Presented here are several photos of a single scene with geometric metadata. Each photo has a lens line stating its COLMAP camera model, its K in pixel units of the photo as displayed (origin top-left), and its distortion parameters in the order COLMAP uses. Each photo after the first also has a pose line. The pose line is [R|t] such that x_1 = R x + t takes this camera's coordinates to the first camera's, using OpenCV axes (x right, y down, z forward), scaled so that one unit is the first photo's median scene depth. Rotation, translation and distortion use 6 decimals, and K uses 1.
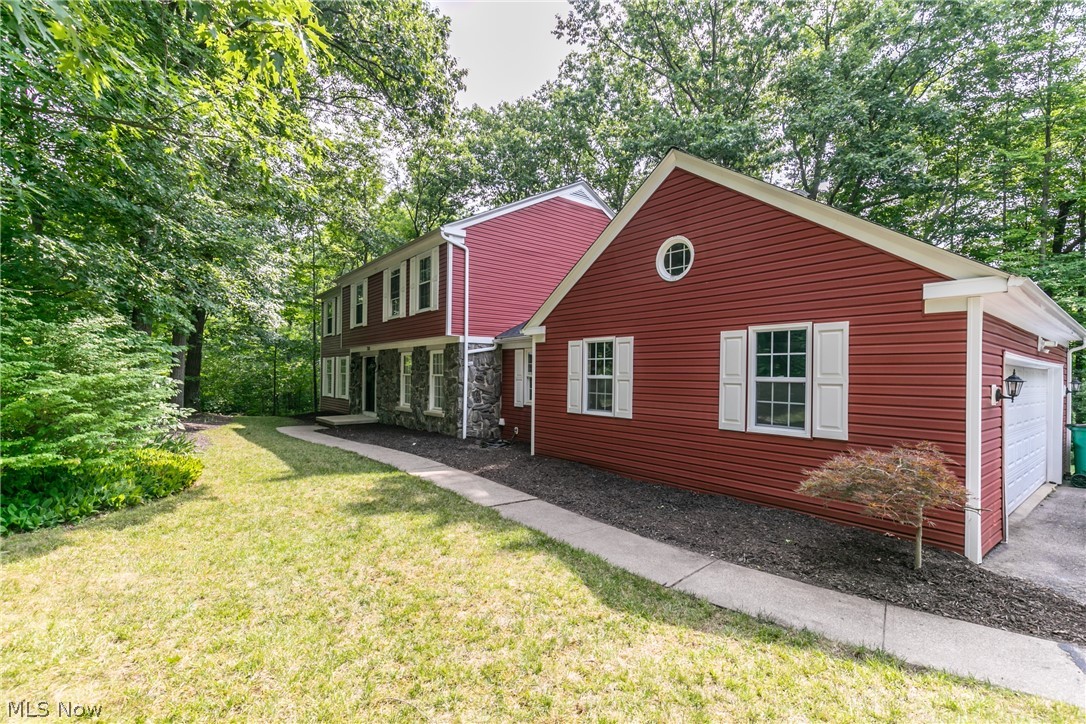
lens RADIAL K [[484.1, 0, 545.1], [0, 484.1, 368.9], [0, 0, 1]] dist [0.011247, -0.000309]
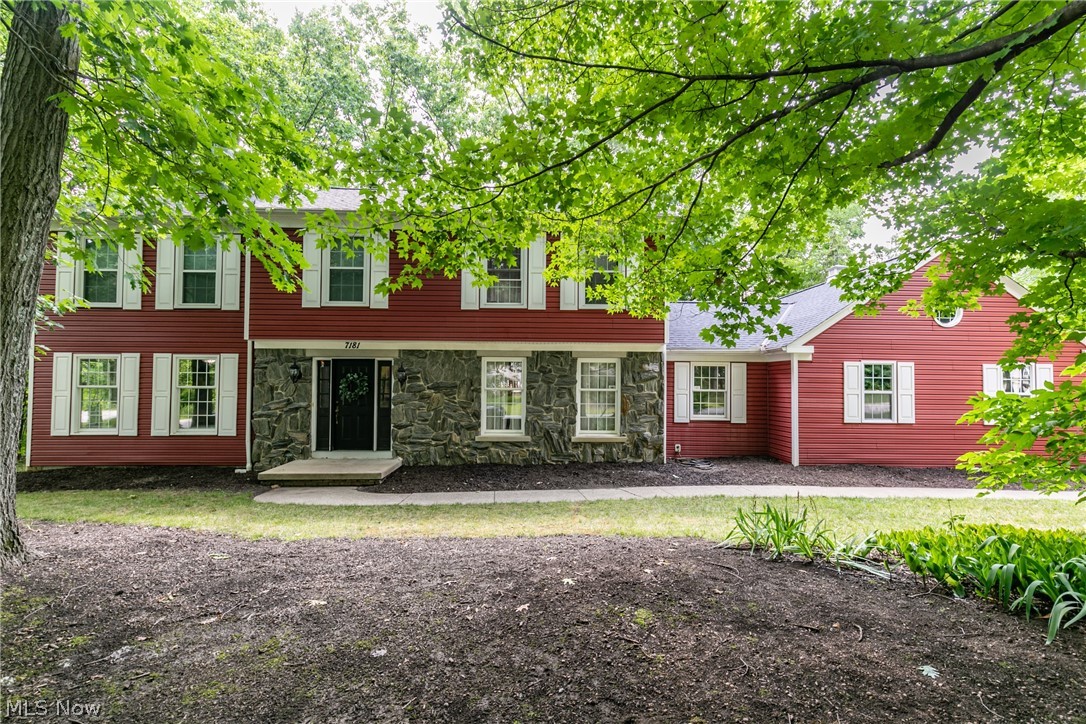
lens RADIAL K [[484.1, 0, 545.1], [0, 484.1, 368.9], [0, 0, 1]] dist [0.011247, -0.000309]
pose [[0.587389, 0.021677, 0.809014, -1.352673], [-0.016759, 0.999753, -0.014620, -0.010771], [-0.809131, -0.004970, 0.587607, 0.912463]]
